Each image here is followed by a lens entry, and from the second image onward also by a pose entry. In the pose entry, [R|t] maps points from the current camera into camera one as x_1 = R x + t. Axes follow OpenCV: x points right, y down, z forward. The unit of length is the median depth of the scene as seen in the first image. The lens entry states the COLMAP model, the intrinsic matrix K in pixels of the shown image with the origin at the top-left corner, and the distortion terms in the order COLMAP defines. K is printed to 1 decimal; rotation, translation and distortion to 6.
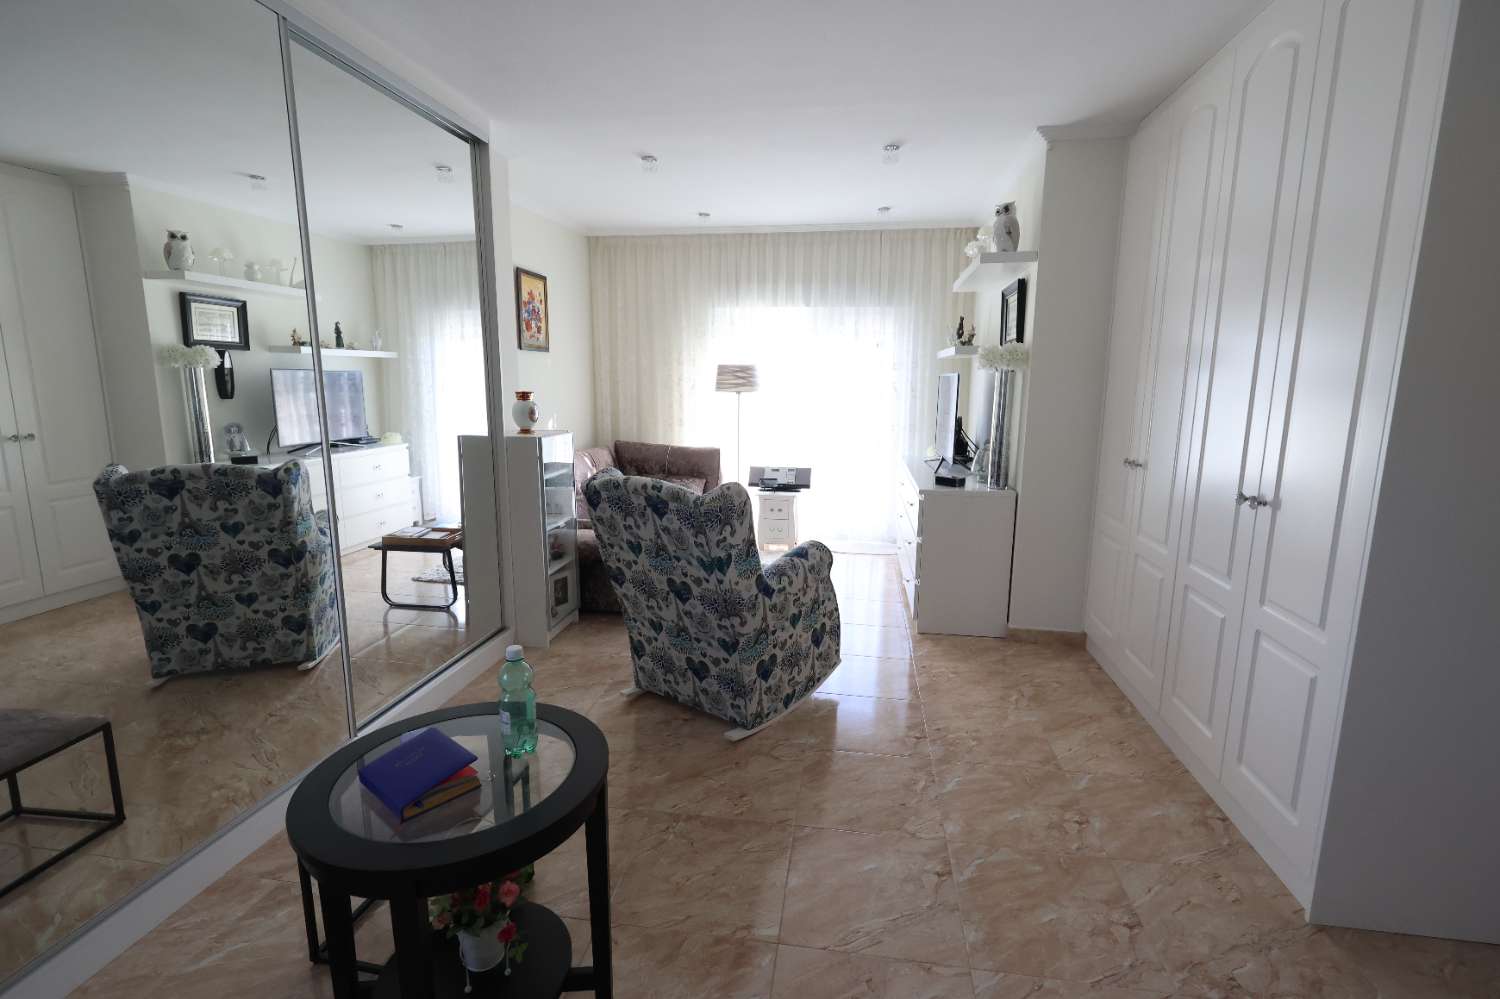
lens RADIAL K [[698.6, 0, 747.8], [0, 698.6, 497.0], [0, 0, 1]] dist [0.006091, -0.001695]
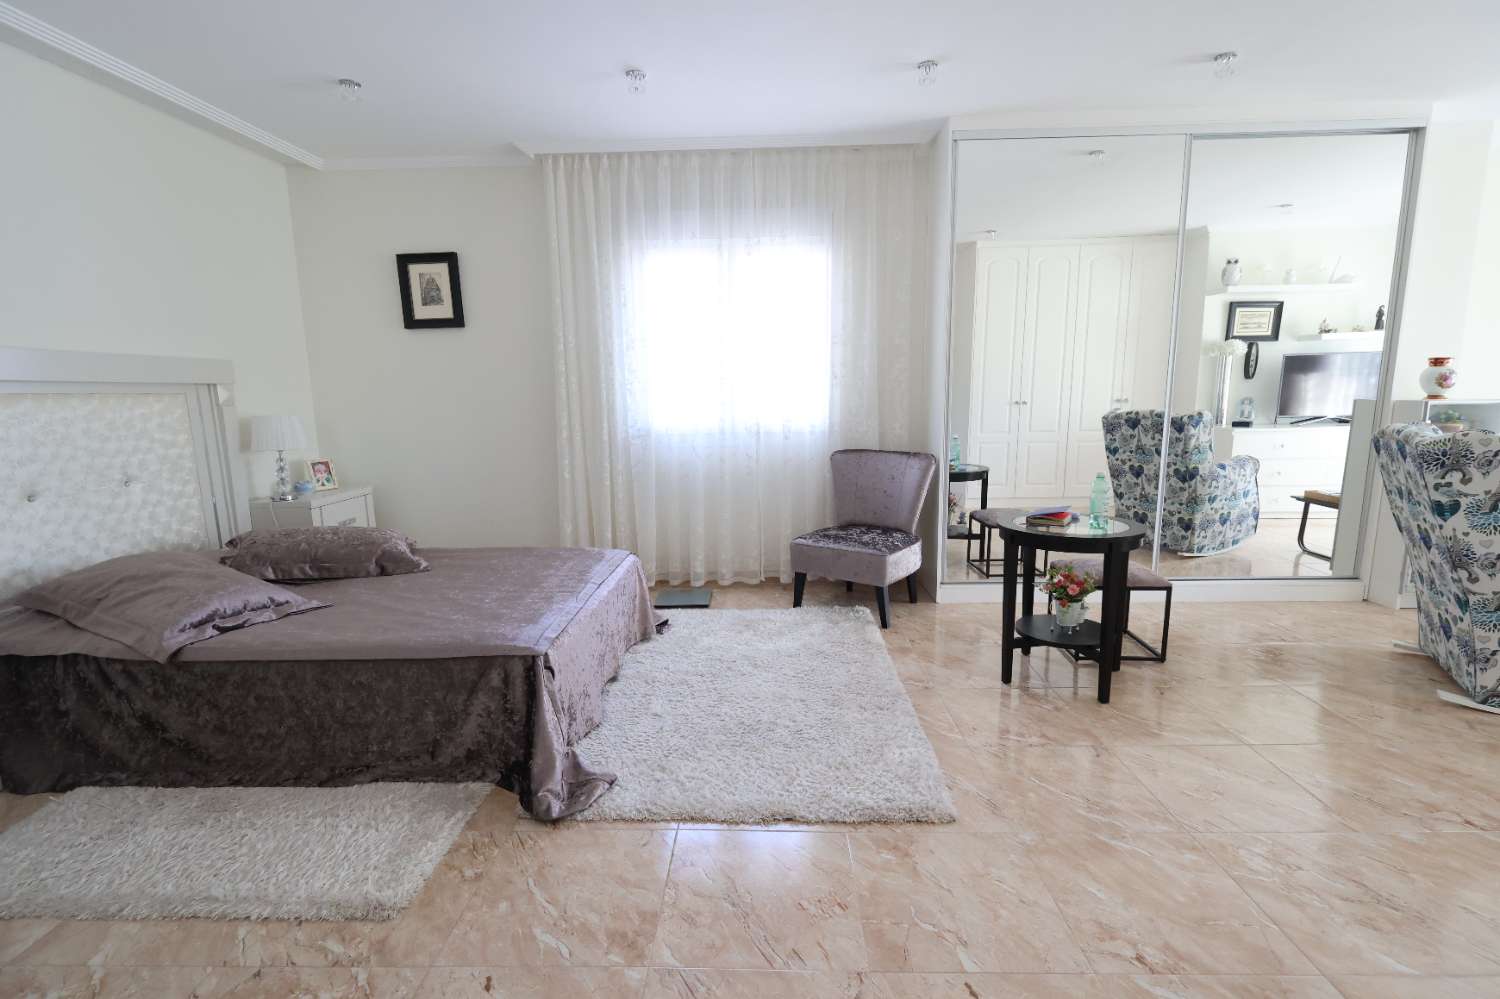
lens RADIAL K [[698.6, 0, 752.2], [0, 698.6, 499.1], [0, 0, 1]] dist [0.006091, -0.001695]
pose [[0.126118, 0.145479, -0.981290, 0.659372], [-0.155865, 0.979808, 0.125227, 0.087432], [0.979694, 0.137155, 0.146247, -0.104309]]
